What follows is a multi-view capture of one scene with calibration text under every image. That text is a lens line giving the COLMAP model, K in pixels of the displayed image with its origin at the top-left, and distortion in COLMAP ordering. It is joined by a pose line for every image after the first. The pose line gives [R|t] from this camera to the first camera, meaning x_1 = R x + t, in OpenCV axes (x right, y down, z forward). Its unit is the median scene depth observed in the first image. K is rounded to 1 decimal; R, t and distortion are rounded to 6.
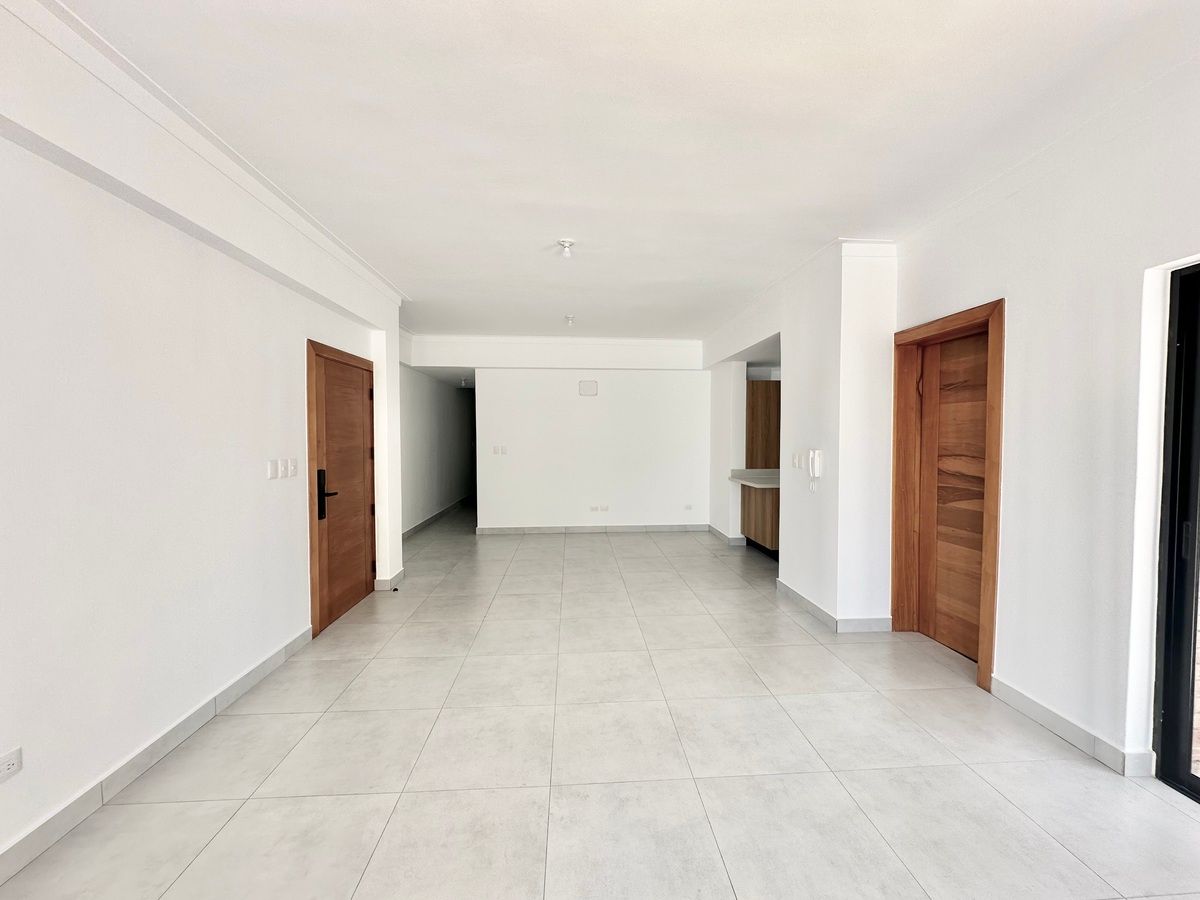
lens RADIAL K [[475.7, 0, 602.0], [0, 475.7, 448.6], [0, 0, 1]] dist [-0.003043, 0.000994]
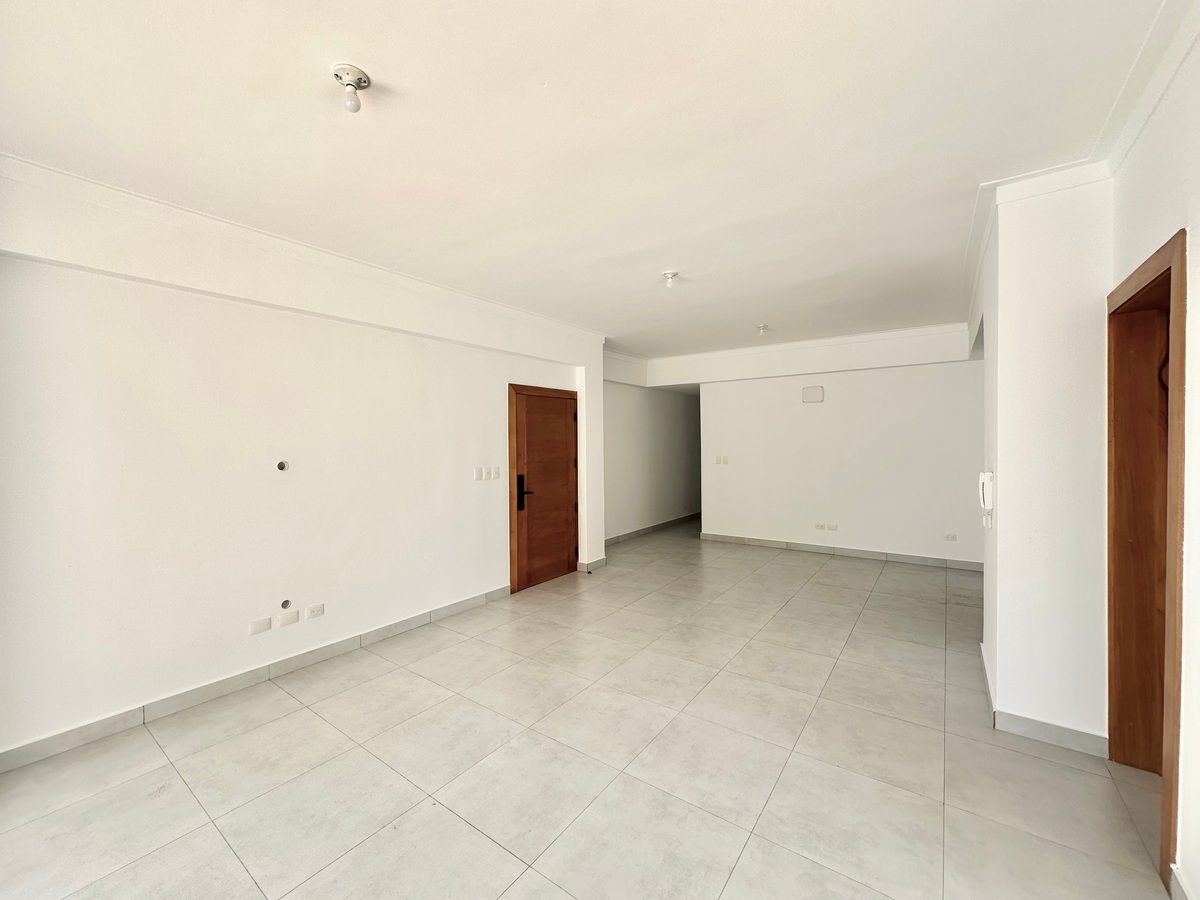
lens RADIAL K [[475.7, 0, 602.0], [0, 475.7, 449.0], [0, 0, 1]] dist [-0.003043, 0.000994]
pose [[0.773026, 0.002187, -0.634371, 0.465878], [-0.008613, 0.999938, -0.007048, -0.023205], [0.634316, 0.010913, 0.772997, 0.062837]]
